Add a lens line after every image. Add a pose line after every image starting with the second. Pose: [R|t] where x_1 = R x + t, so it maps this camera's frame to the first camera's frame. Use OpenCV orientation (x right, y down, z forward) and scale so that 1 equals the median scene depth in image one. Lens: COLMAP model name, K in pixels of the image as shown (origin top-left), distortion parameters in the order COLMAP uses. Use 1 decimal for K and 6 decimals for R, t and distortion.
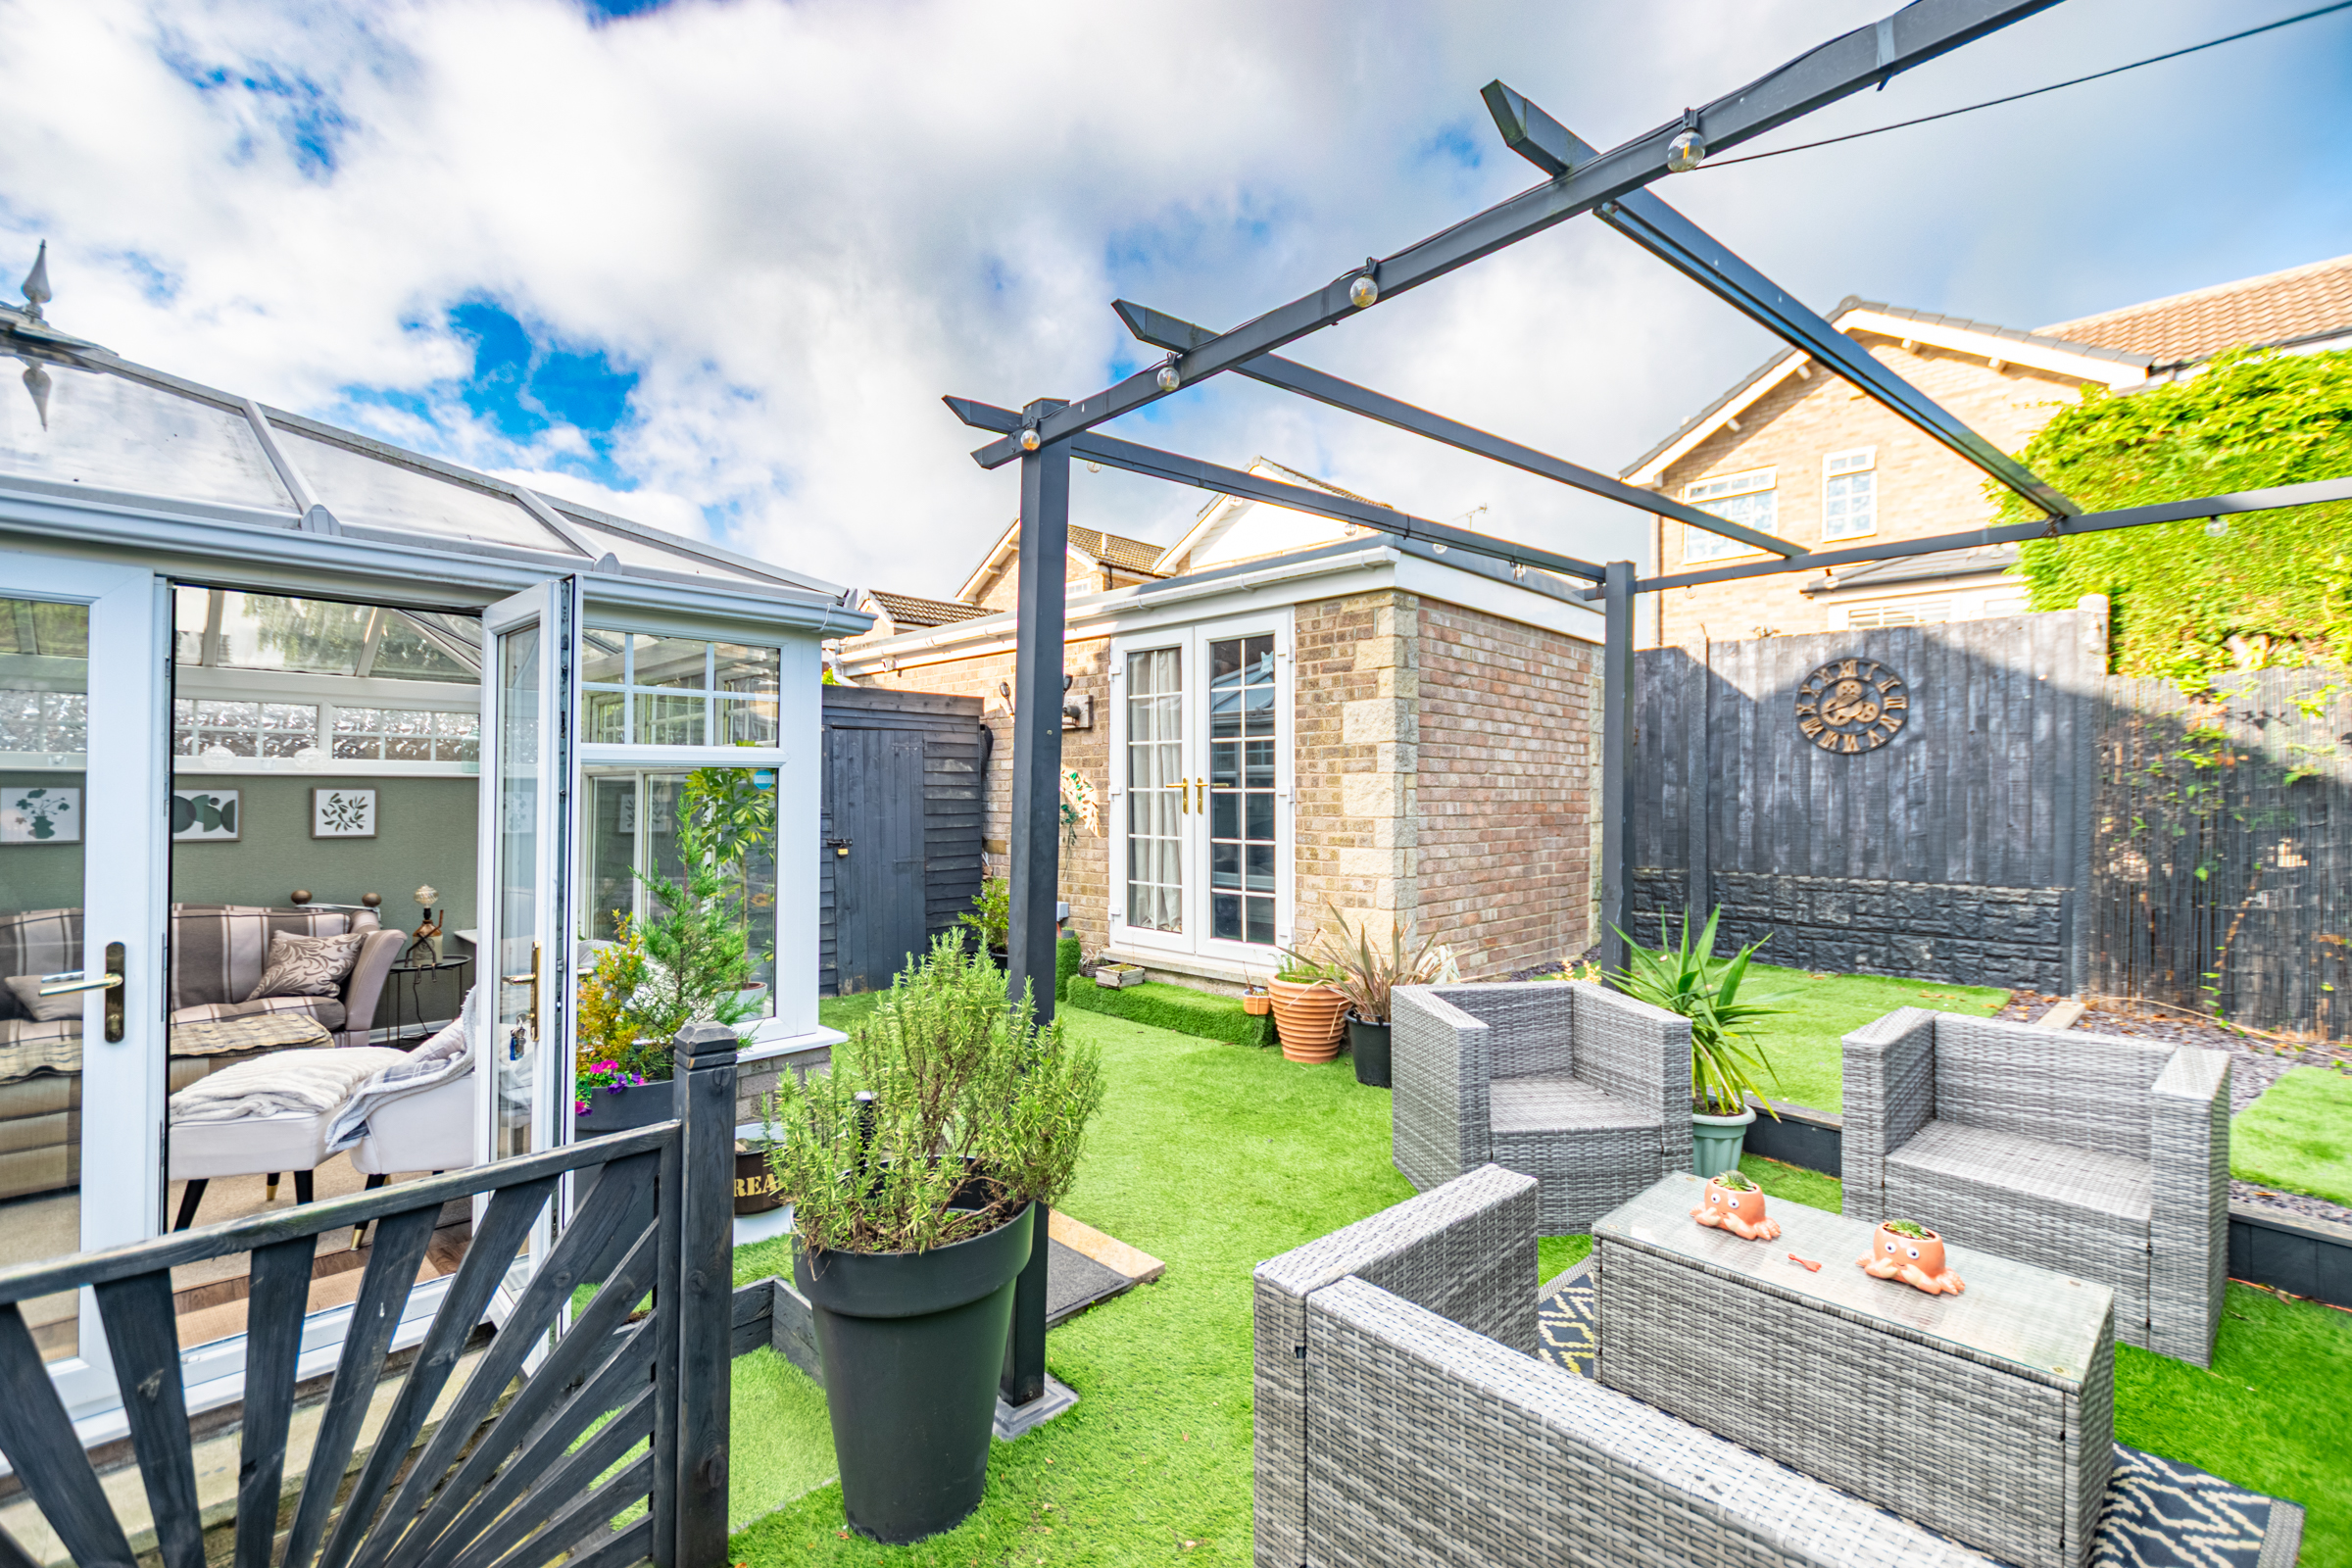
lens RADIAL K [[1016.4, 0, 1171.6], [0, 1016.4, 788.1], [0, 0, 1]] dist [-0.002034, -0.000639]
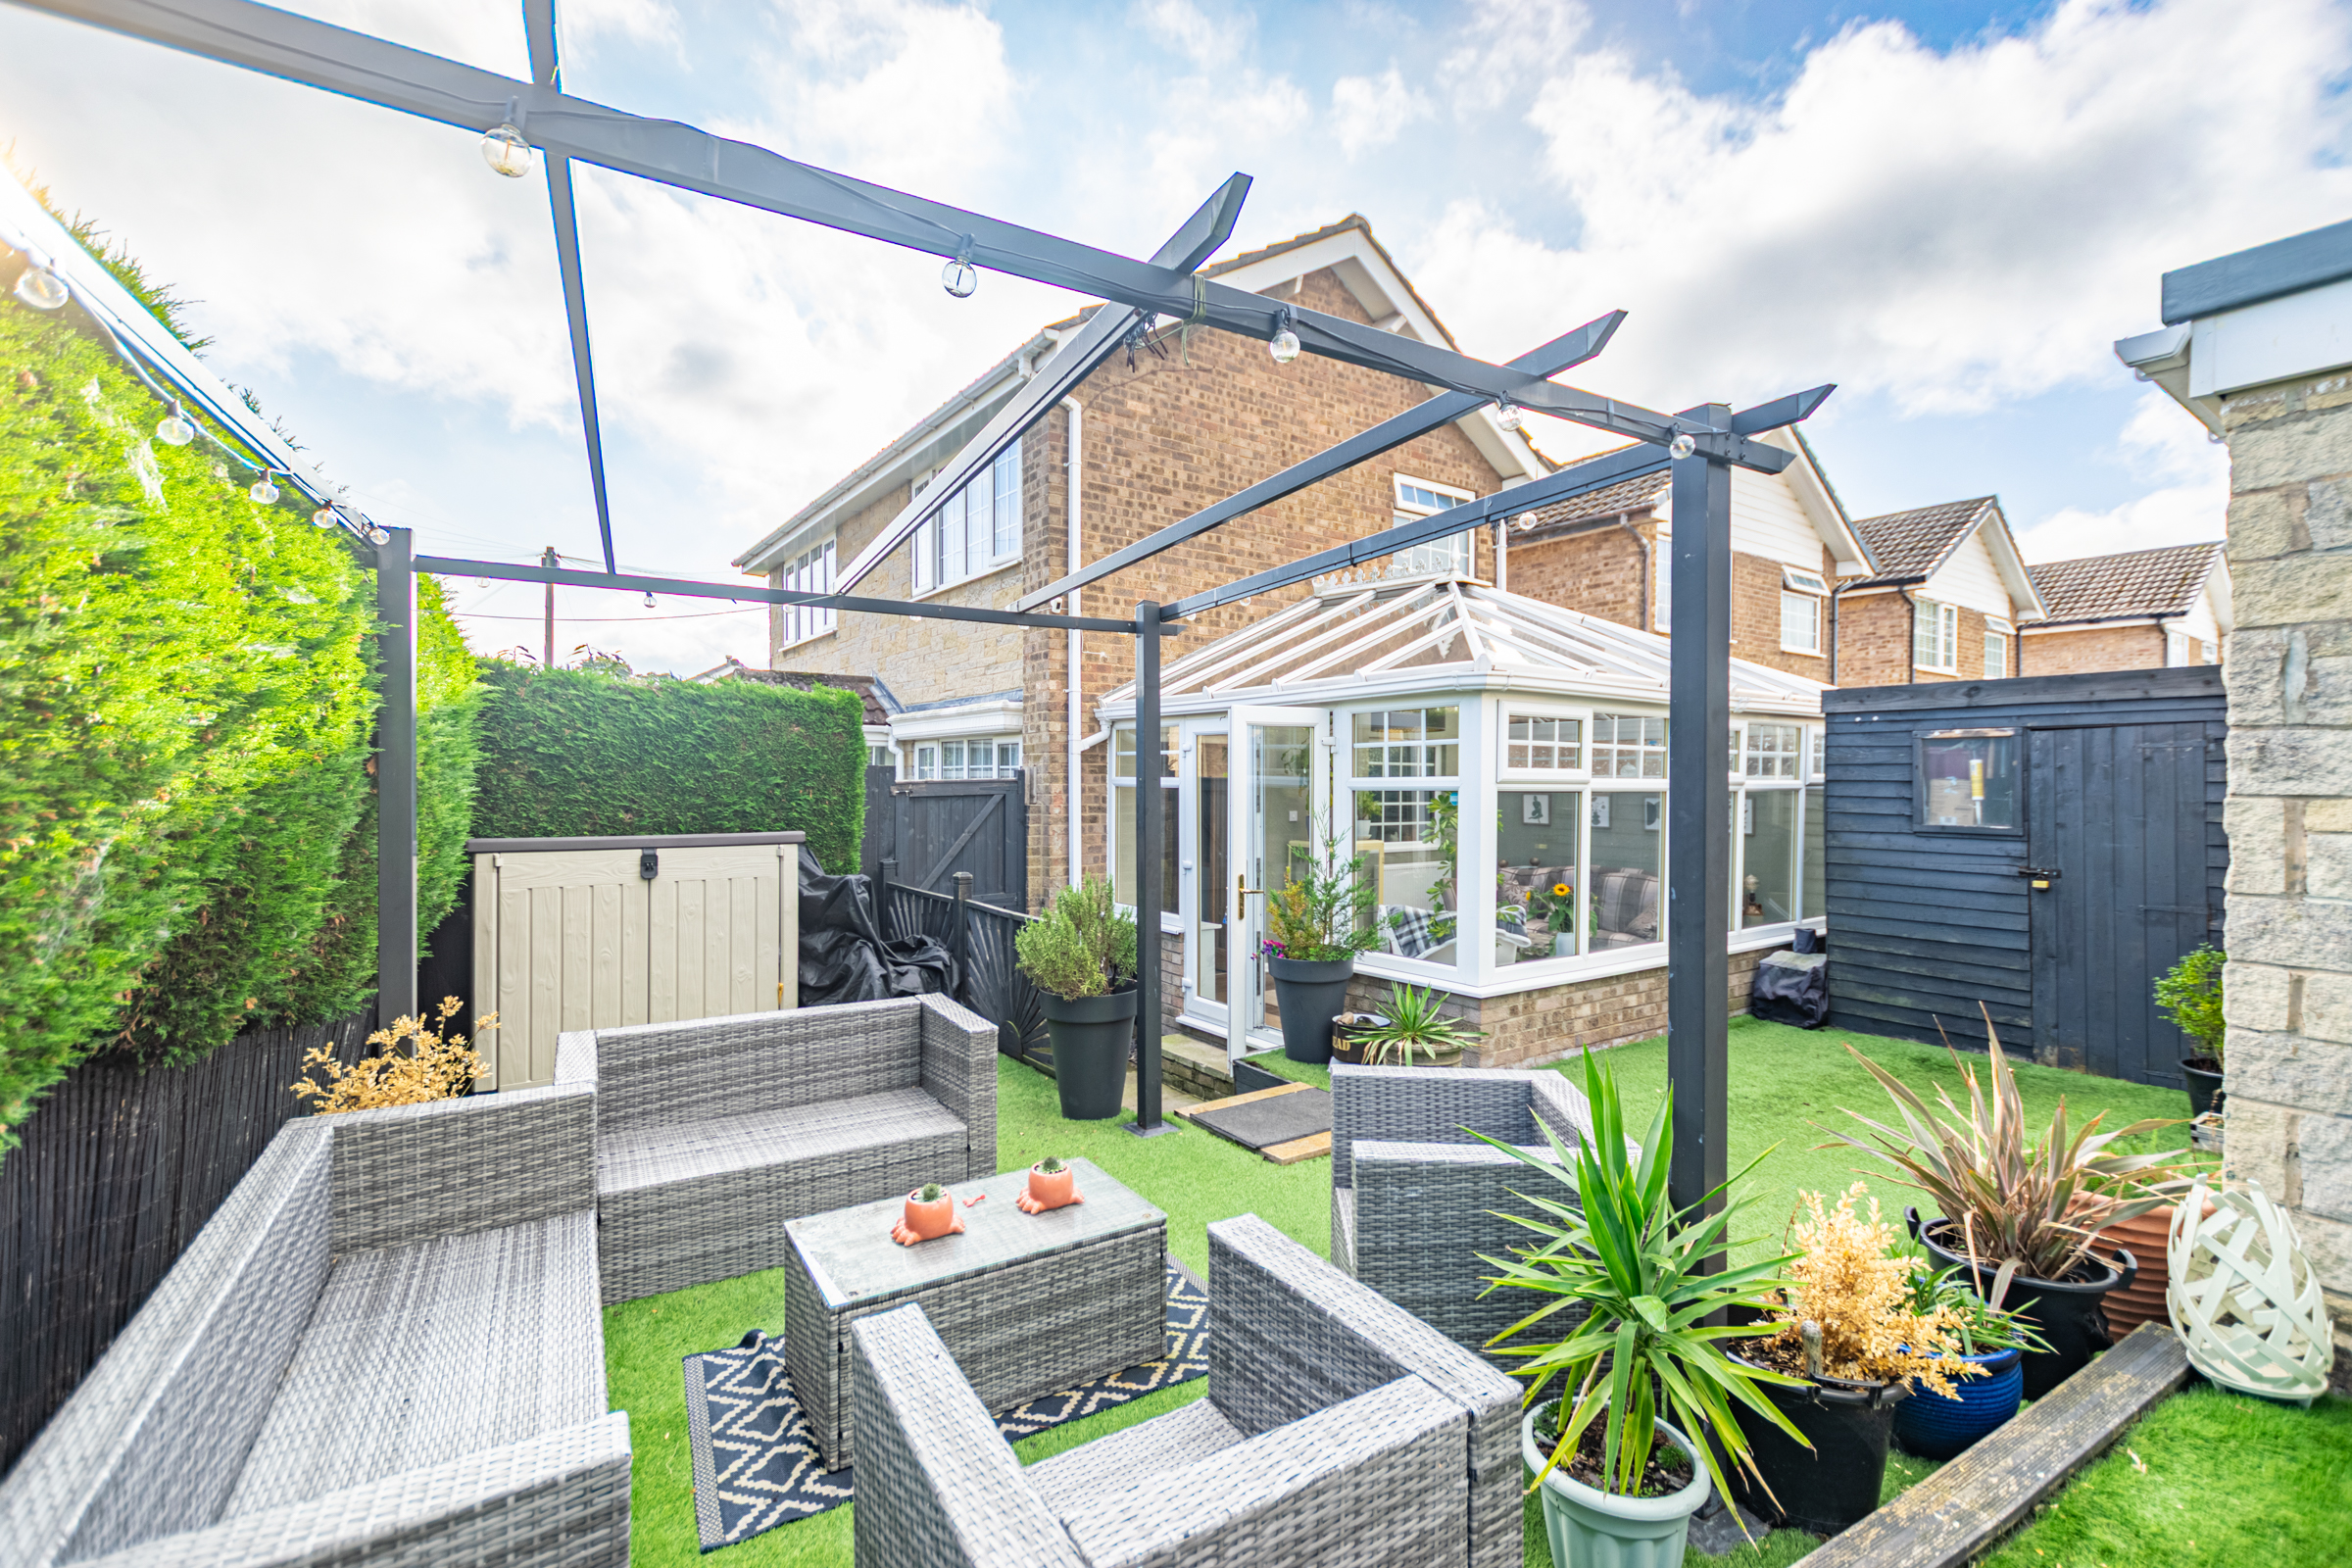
lens RADIAL K [[1016.4, 0, 1176.2], [0, 1016.4, 780.7], [0, 0, 1]] dist [-0.002034, -0.000639]
pose [[-0.189907, -0.004683, -0.981791, 1.404490], [-0.000010, 0.999989, -0.004768, -0.035423], [0.981802, -0.000896, -0.189905, 1.147719]]
